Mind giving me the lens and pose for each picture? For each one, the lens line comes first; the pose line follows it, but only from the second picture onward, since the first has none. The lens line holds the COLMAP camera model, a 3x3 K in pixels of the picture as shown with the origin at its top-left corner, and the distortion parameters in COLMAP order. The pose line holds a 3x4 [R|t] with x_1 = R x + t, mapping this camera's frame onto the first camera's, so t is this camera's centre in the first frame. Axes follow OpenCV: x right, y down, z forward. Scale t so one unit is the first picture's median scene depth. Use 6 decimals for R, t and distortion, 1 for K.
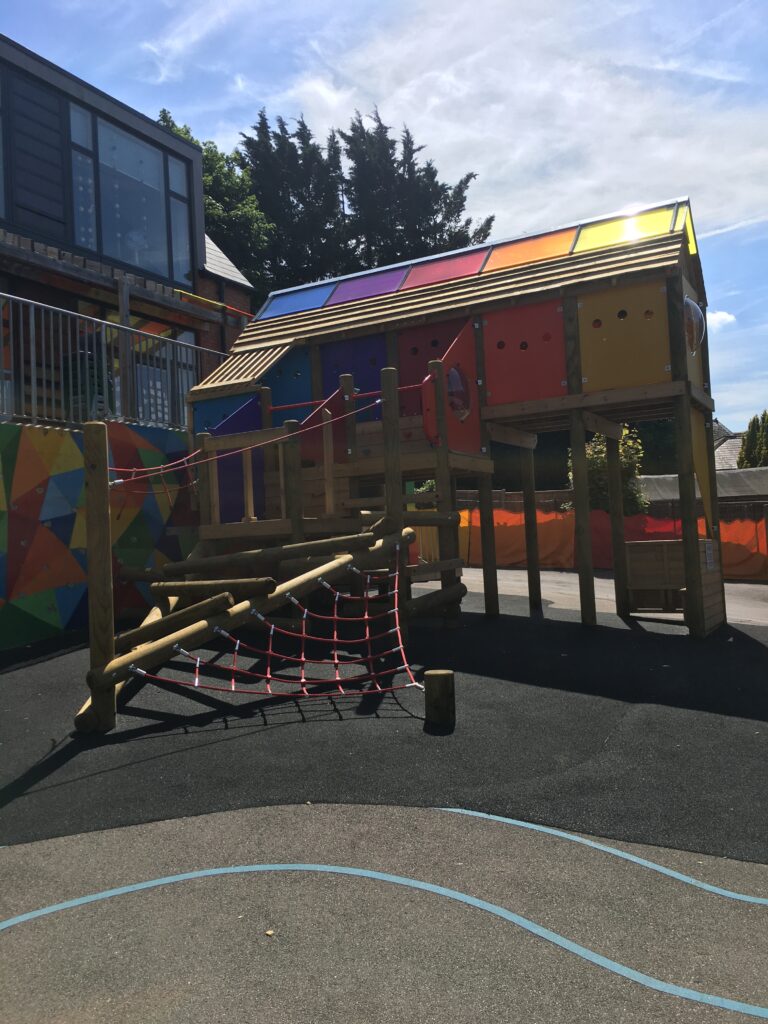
lens RADIAL K [[880.8, 0, 384.0], [0, 880.8, 512.0], [0, 0, 1]] dist [0.089689, -0.100134]
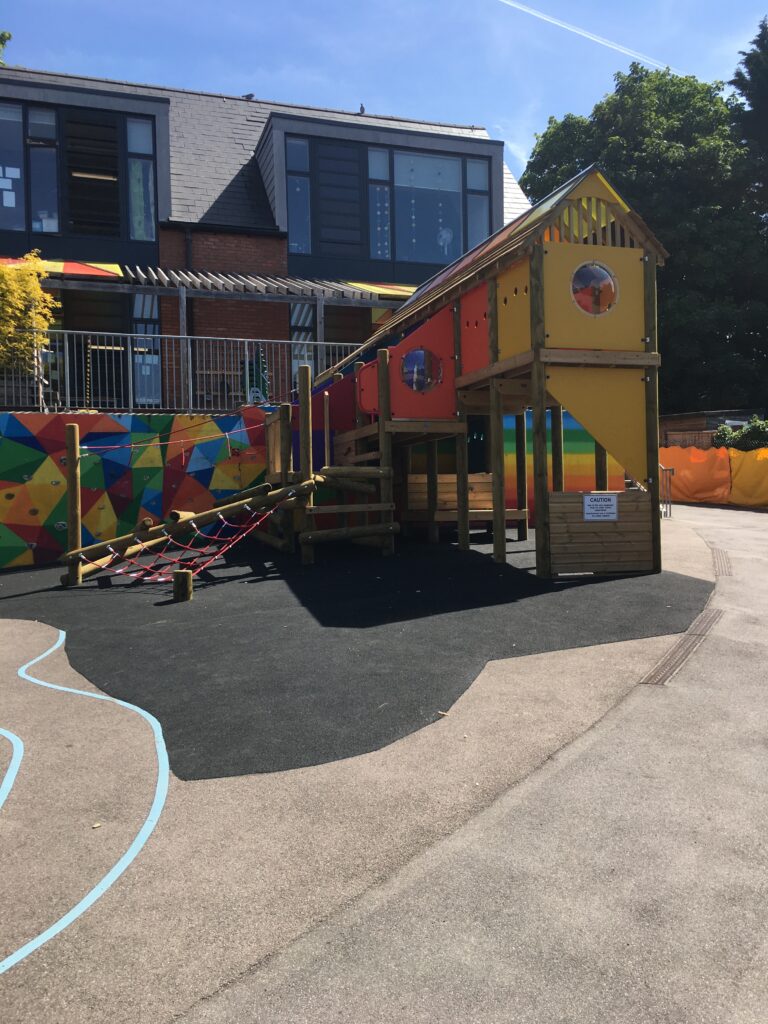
lens RADIAL K [[880.8, 0, 384.0], [0, 880.8, 512.0], [0, 0, 1]] dist [0.089689, -0.100134]
pose [[0.746019, 0.030470, -0.665227, 0.544398], [0.017316, 0.997727, 0.065119, -0.009863], [0.665699, -0.060099, 0.743796, 0.013475]]
